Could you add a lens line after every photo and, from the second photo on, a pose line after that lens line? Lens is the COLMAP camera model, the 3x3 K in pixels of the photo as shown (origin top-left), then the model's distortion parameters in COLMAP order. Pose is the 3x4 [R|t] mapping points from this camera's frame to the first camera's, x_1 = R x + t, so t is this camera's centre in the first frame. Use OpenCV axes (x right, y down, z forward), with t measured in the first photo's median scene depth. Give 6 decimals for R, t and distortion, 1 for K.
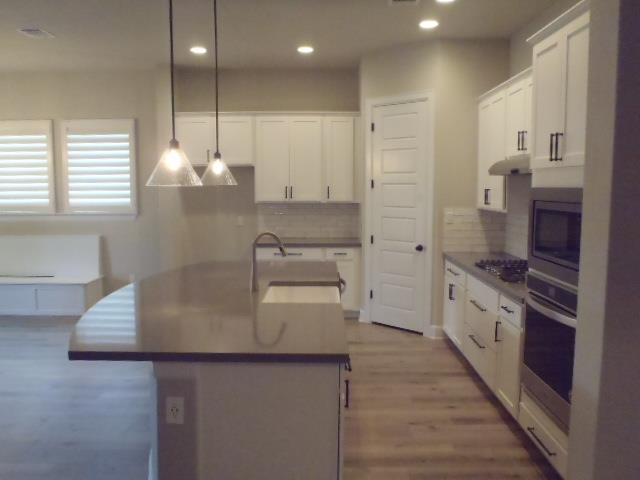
lens RADIAL K [[538.9, 0, 320.0], [0, 538.9, 240.0], [0, 0, 1]] dist [-0.044870, 0.008929]
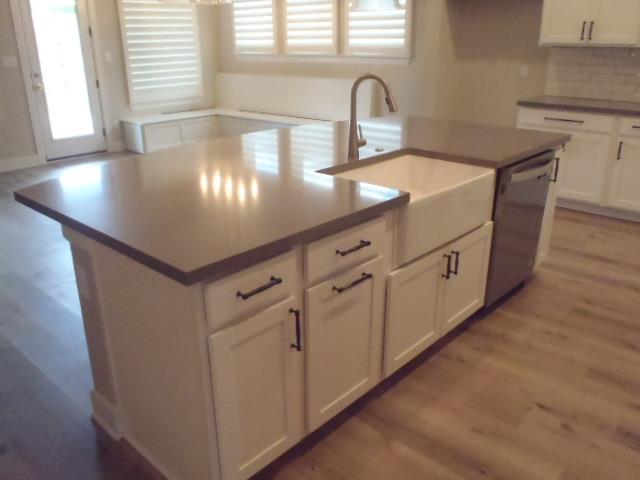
lens RADIAL K [[538.9, 0, 320.0], [0, 538.9, 240.0], [0, 0, 1]] dist [-0.044870, 0.008929]
pose [[0.744844, 0.232807, -0.625307, 0.177265], [-0.062940, 0.957492, 0.281510, -0.000365], [0.664264, -0.170324, 0.727834, 0.226873]]
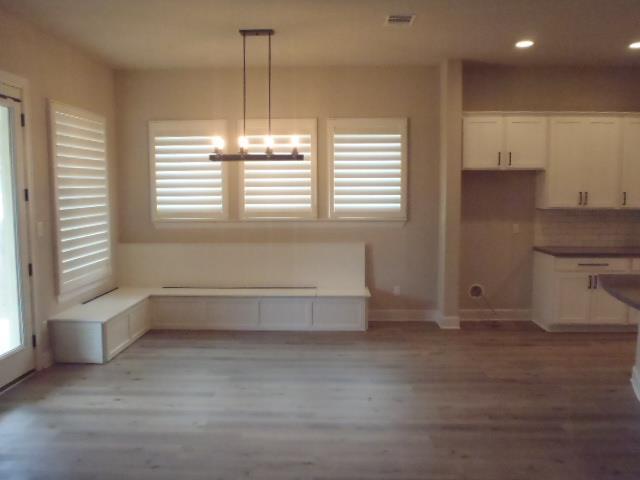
lens RADIAL K [[556.8, 0, 324.8], [0, 556.8, 242.0], [0, 0, 1]] dist [-0.037780, 0.004340]
pose [[0.999976, 0.002899, -0.006316, -0.504482], [-0.002965, 0.999941, -0.010473, -0.001011], [0.006285, 0.010491, 0.999925, 0.038394]]
